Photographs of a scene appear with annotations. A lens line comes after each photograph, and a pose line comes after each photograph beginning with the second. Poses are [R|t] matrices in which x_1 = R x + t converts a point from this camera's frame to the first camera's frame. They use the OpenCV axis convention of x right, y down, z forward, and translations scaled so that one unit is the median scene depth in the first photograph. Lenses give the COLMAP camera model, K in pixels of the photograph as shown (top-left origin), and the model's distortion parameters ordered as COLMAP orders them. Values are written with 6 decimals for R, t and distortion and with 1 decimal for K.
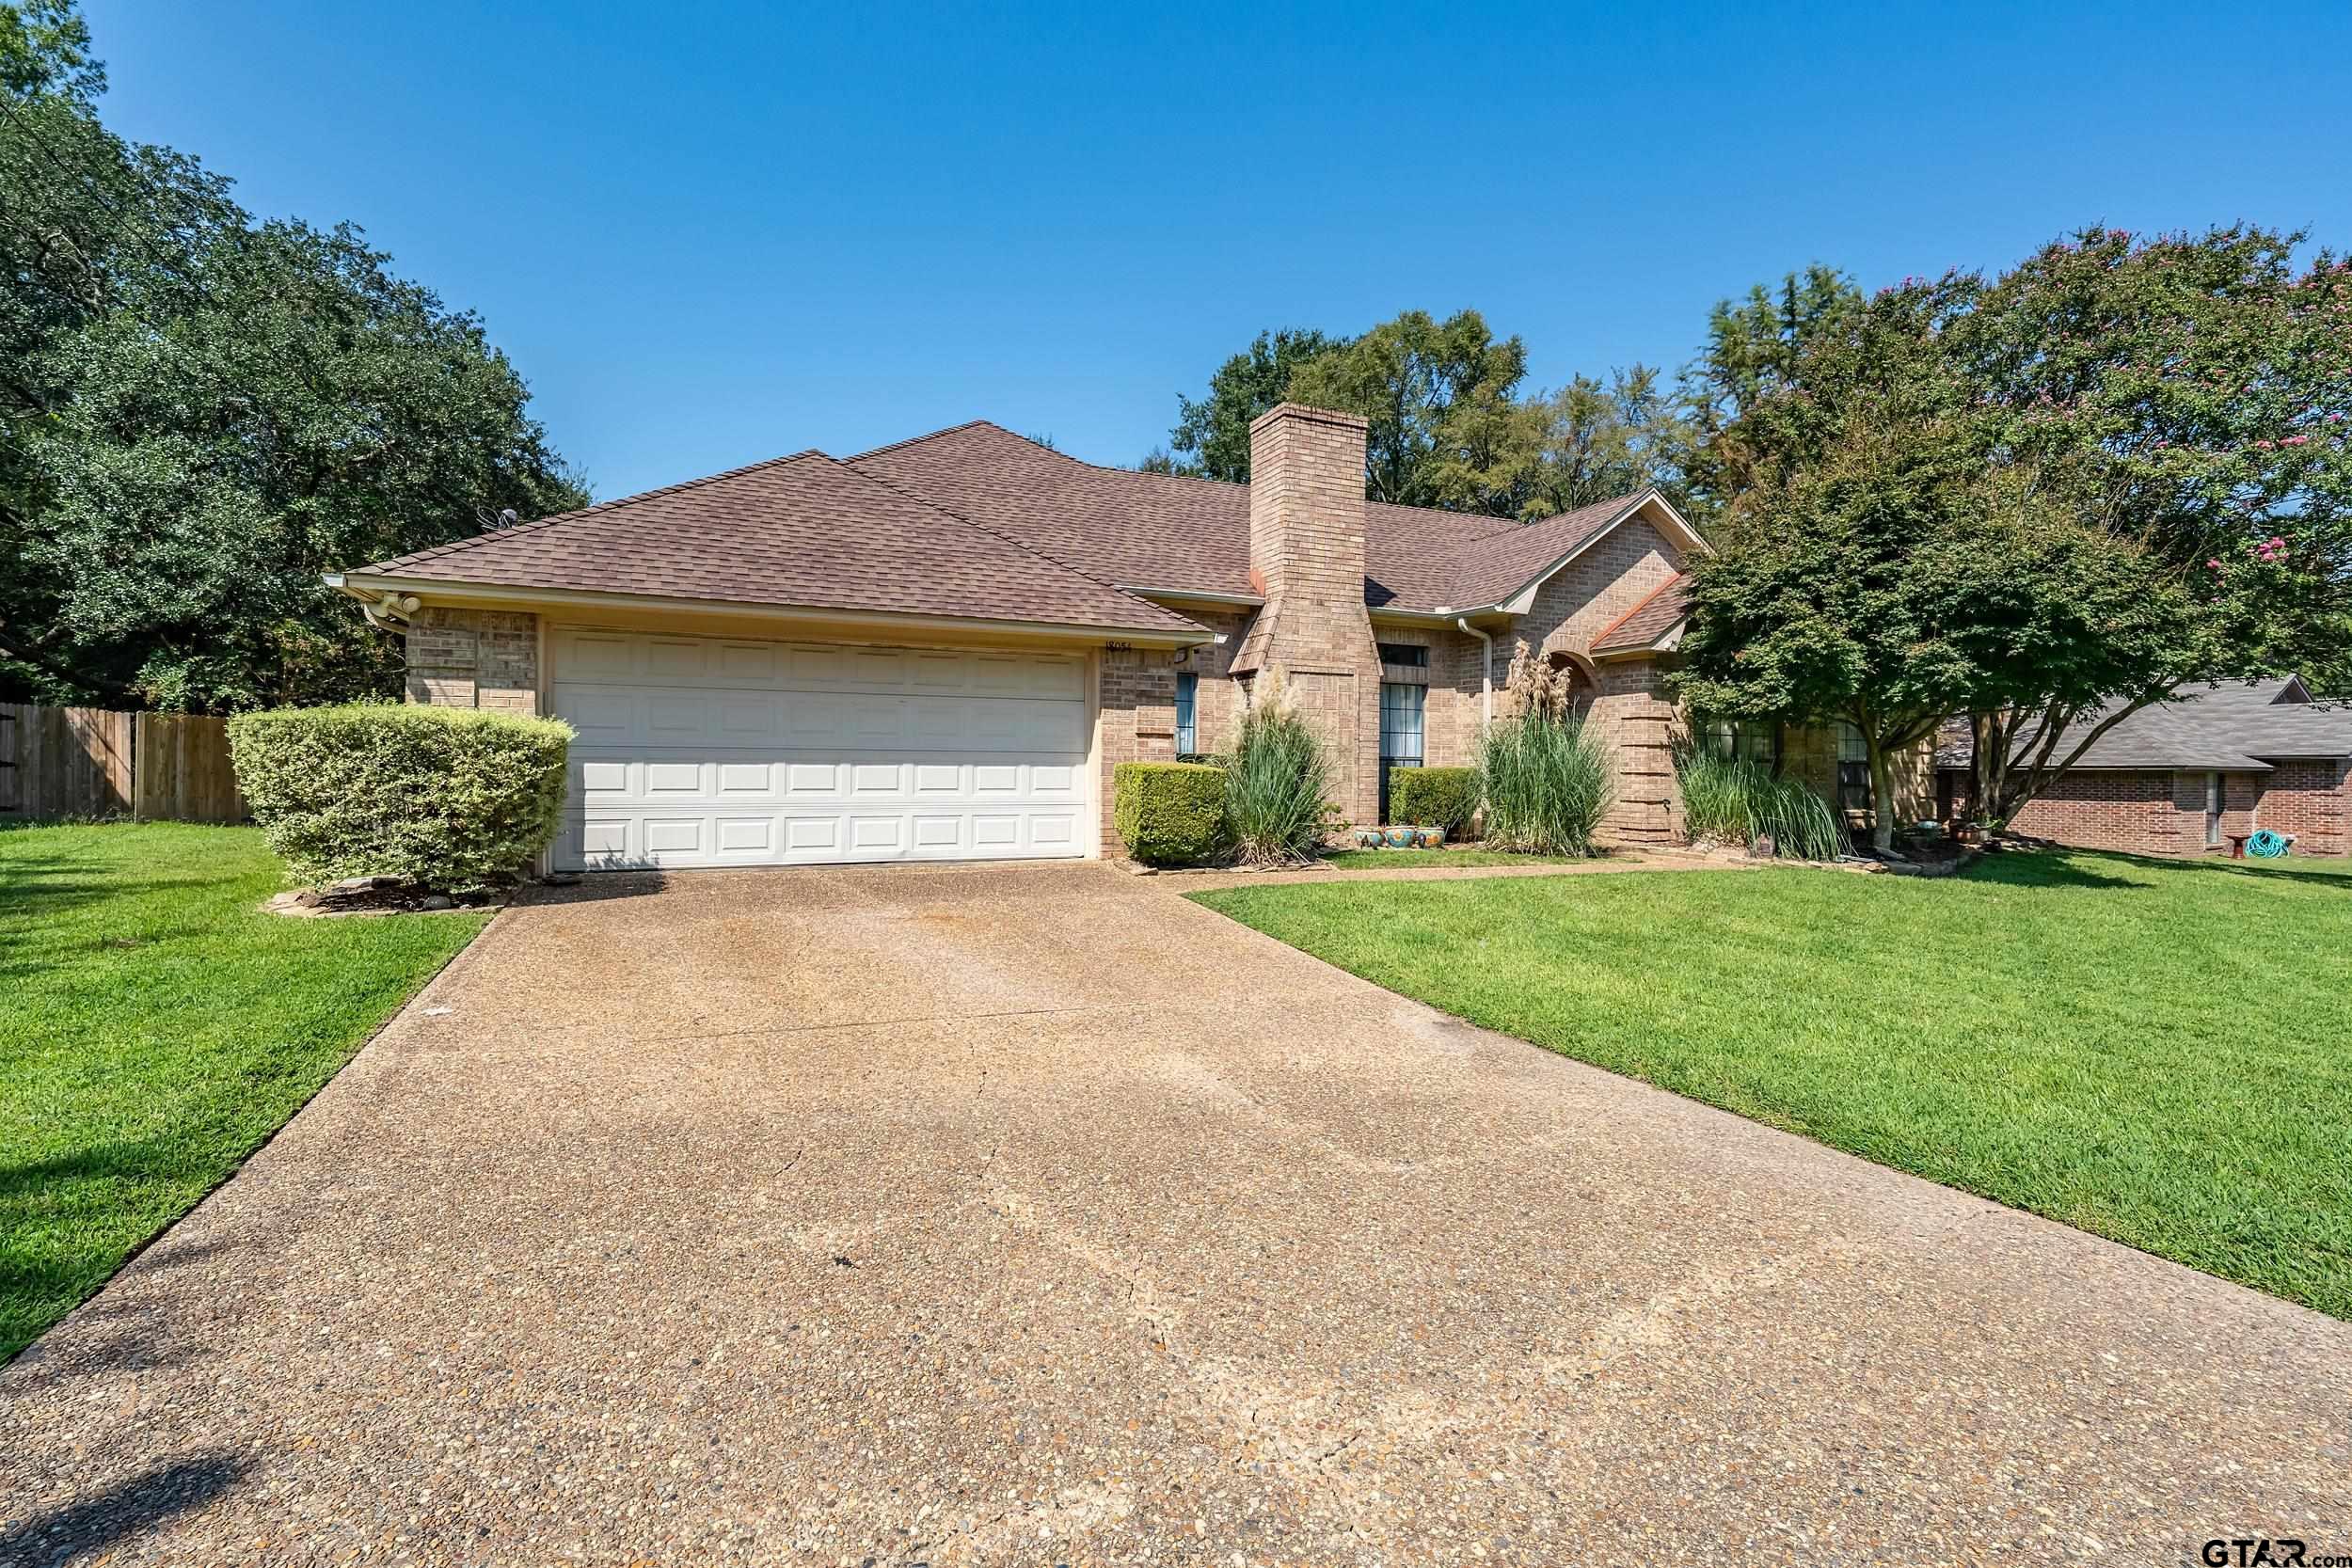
lens RADIAL K [[1064.4, 0, 1176.8], [0, 1064.4, 781.3], [0, 0, 1]] dist [0.000504, -0.000531]
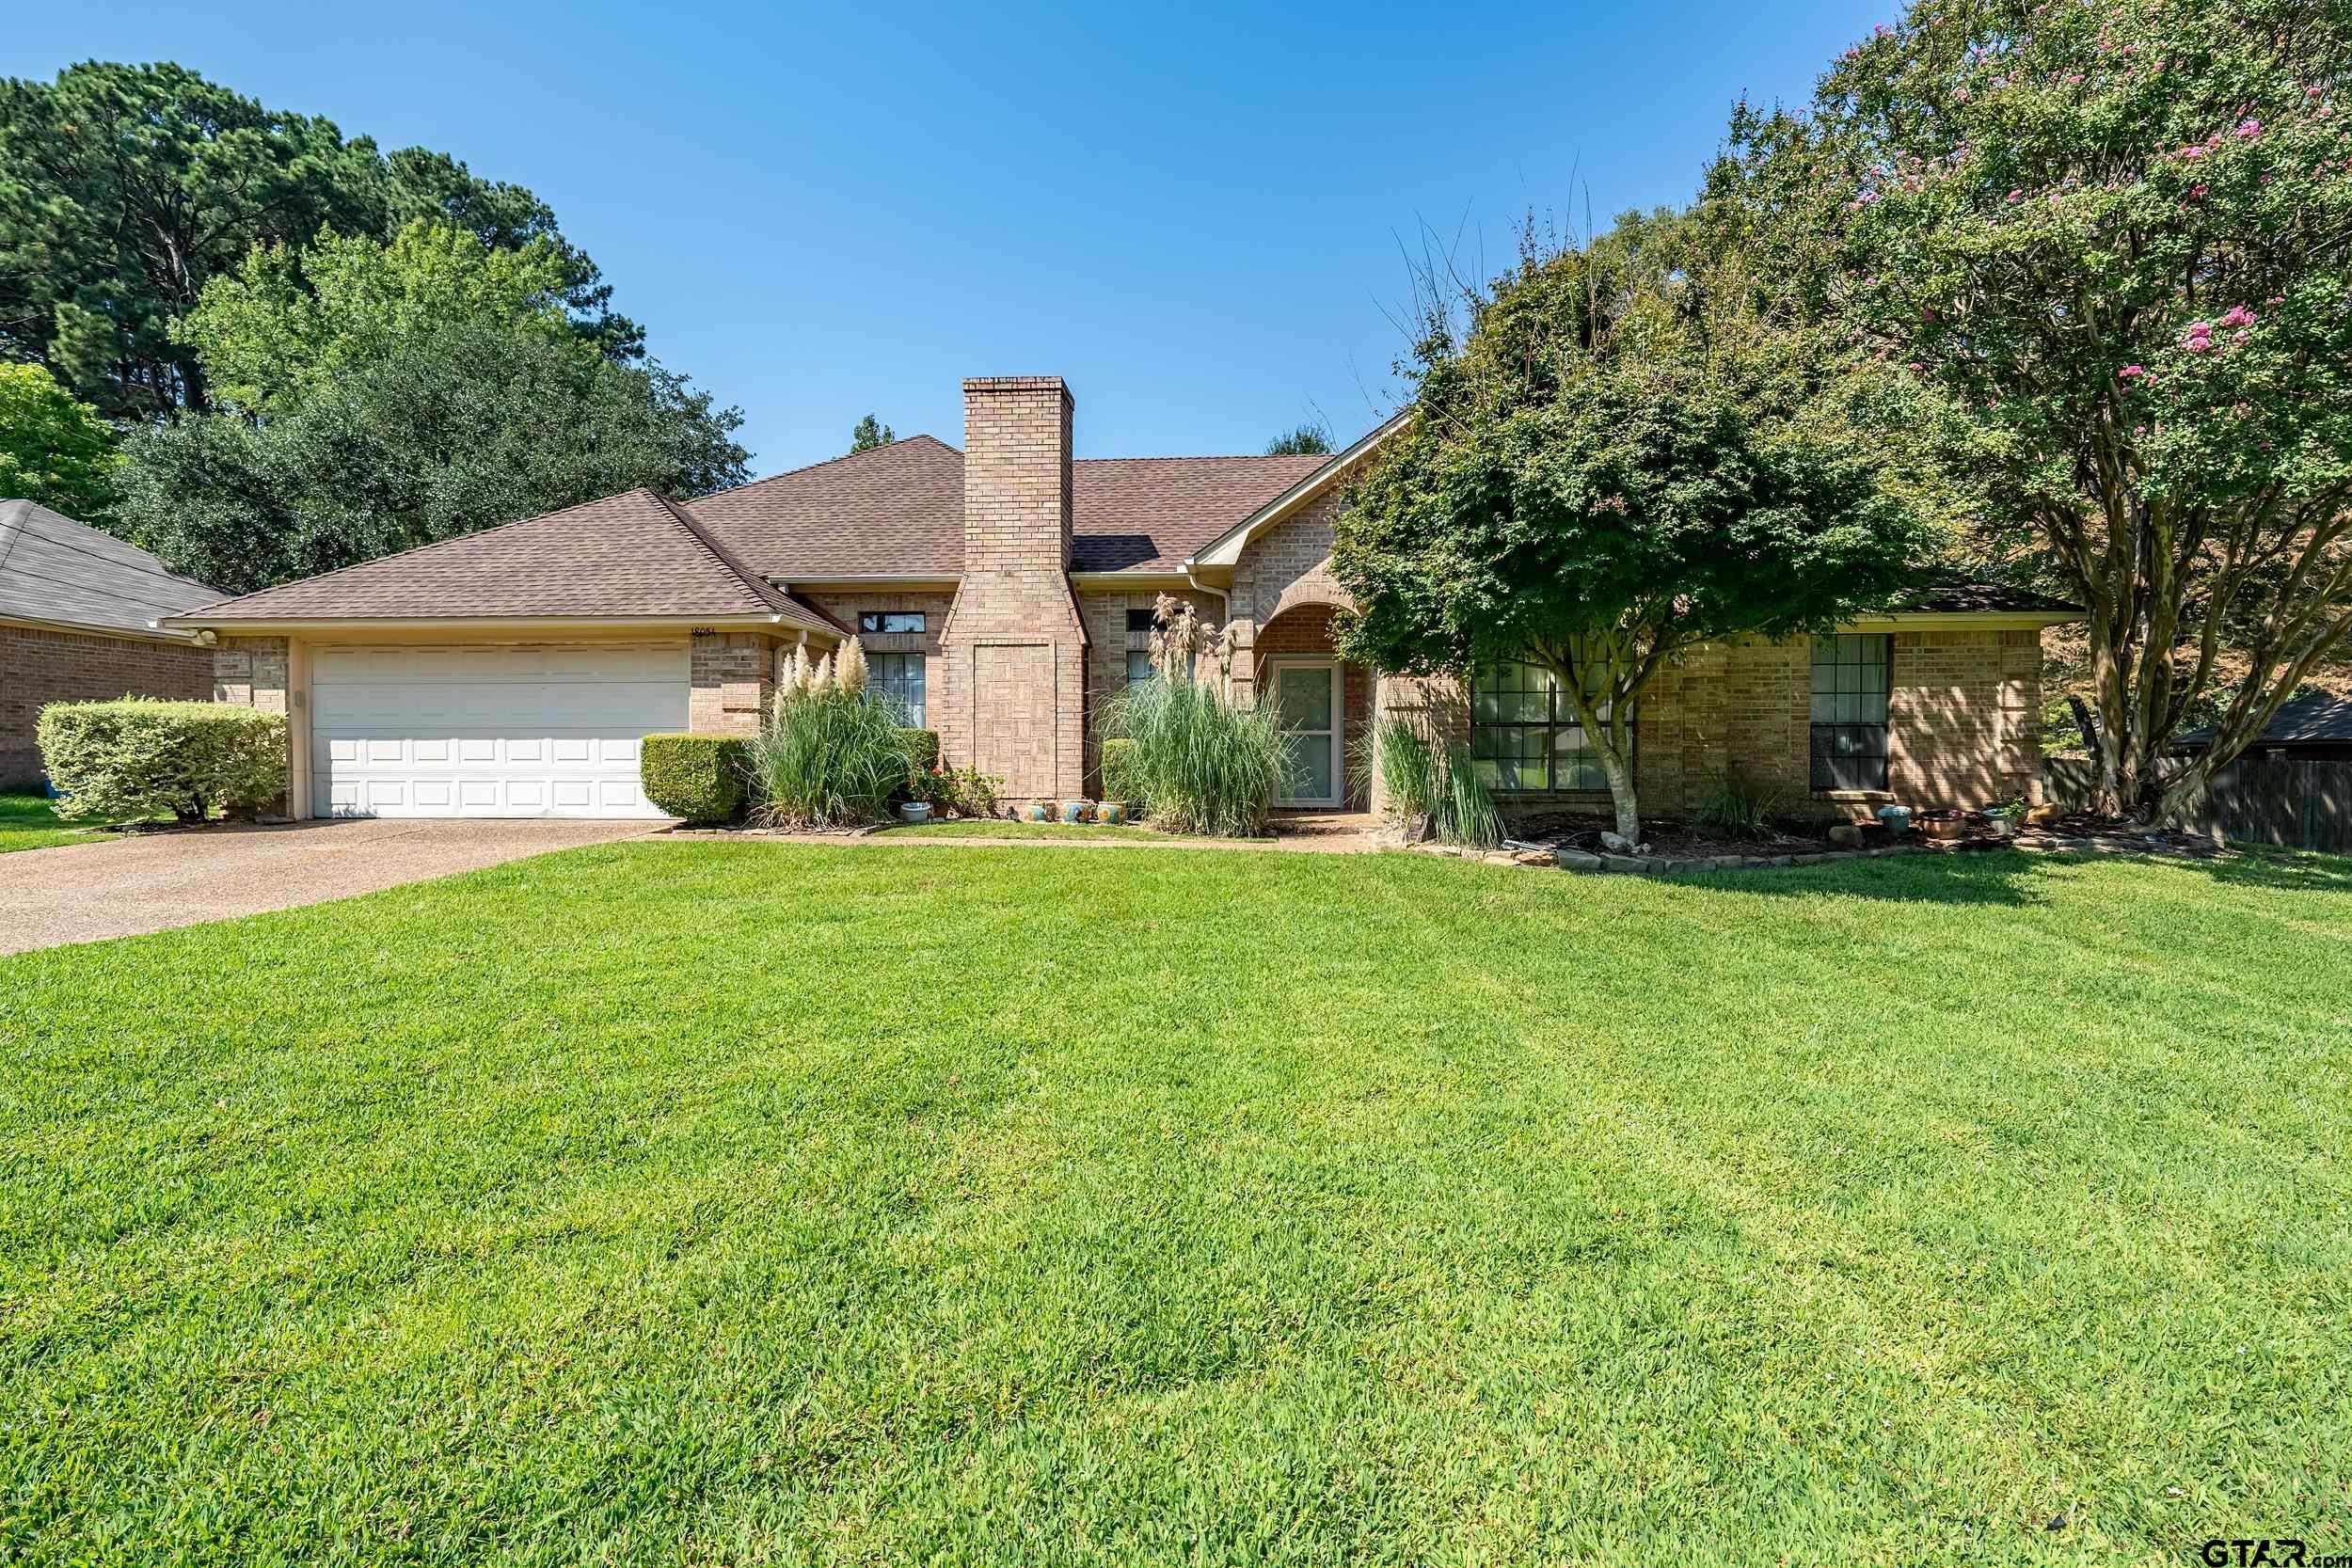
lens RADIAL K [[1064.4, 0, 1180.8], [0, 1064.4, 781.0], [0, 0, 1]] dist [0.000504, -0.000531]
pose [[0.879462, -0.001233, -0.475968, 0.924542], [0.001638, 0.999999, 0.000435, 0.031374], [0.475967, -0.001162, 0.879463, 0.249847]]
